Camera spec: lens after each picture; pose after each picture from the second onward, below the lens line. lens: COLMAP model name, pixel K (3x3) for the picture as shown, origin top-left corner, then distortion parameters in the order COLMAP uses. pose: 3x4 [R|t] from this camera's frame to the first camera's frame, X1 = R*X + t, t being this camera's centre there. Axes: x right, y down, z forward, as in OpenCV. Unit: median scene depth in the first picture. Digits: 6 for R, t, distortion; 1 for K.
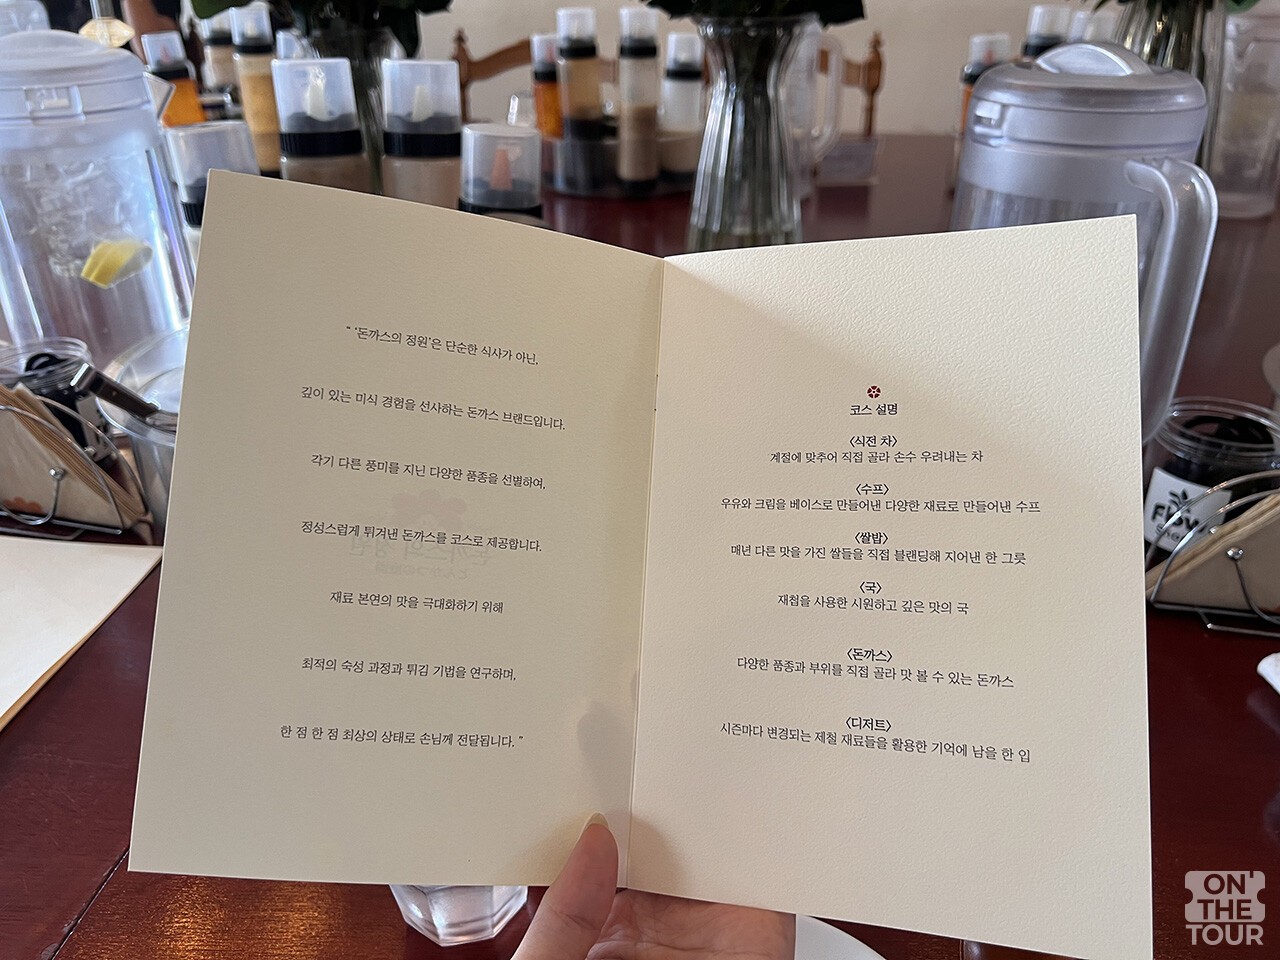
lens RADIAL K [[963.7, 0, 640.0], [0, 963.7, 480.0], [0, 0, 1]] dist [0.007114, -0.061637]
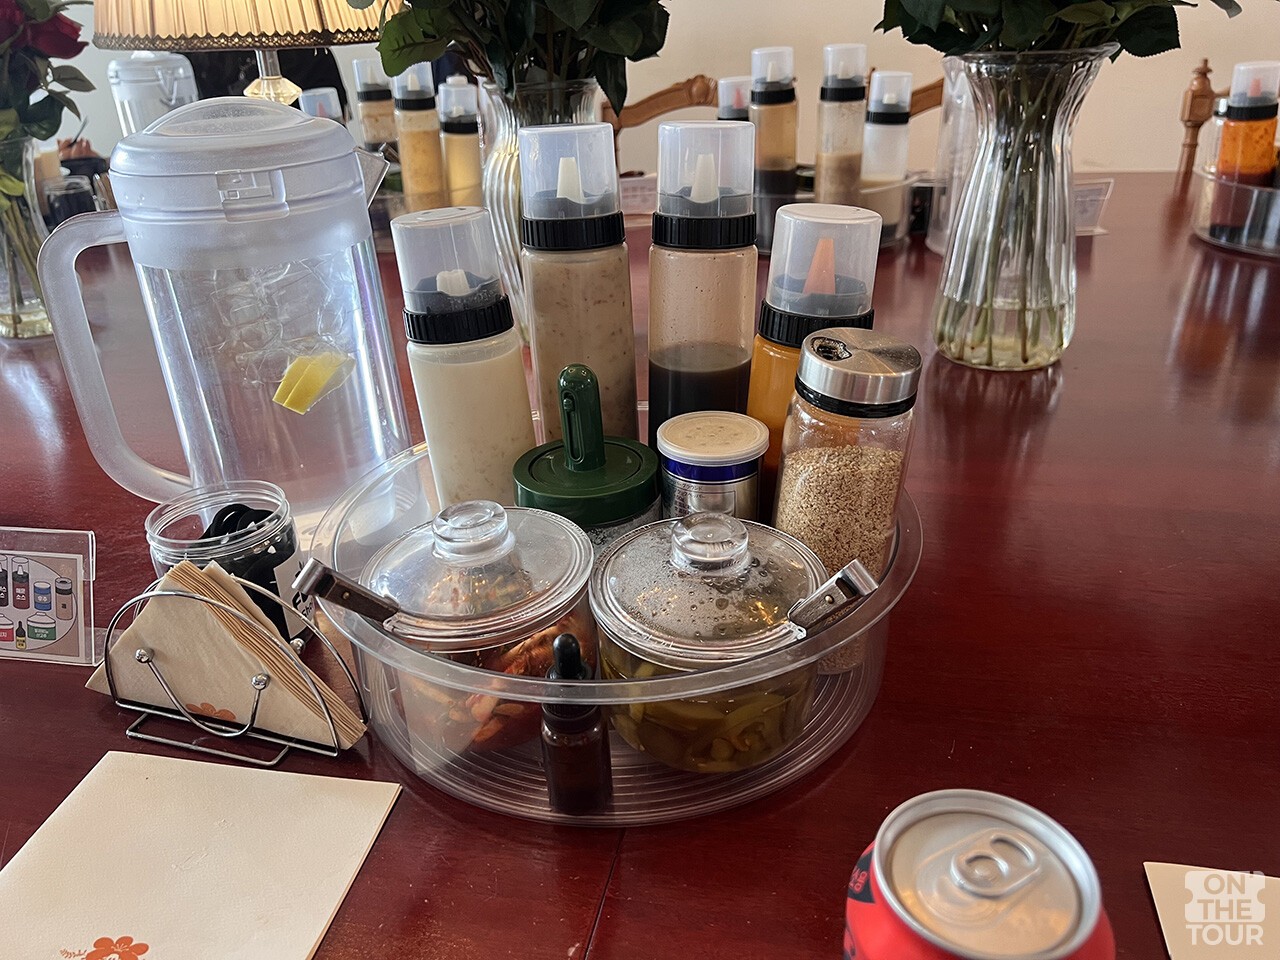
lens RADIAL K [[975.8, 0, 639.2], [0, 975.8, 496.7], [0, 0, 1]] dist [-0.034111, -0.002584]
pose [[0.994633, 0.005026, -0.103341, -0.200411], [-0.007113, 0.999778, -0.019839, -0.122204], [0.103218, 0.020468, 0.994448, 0.229555]]
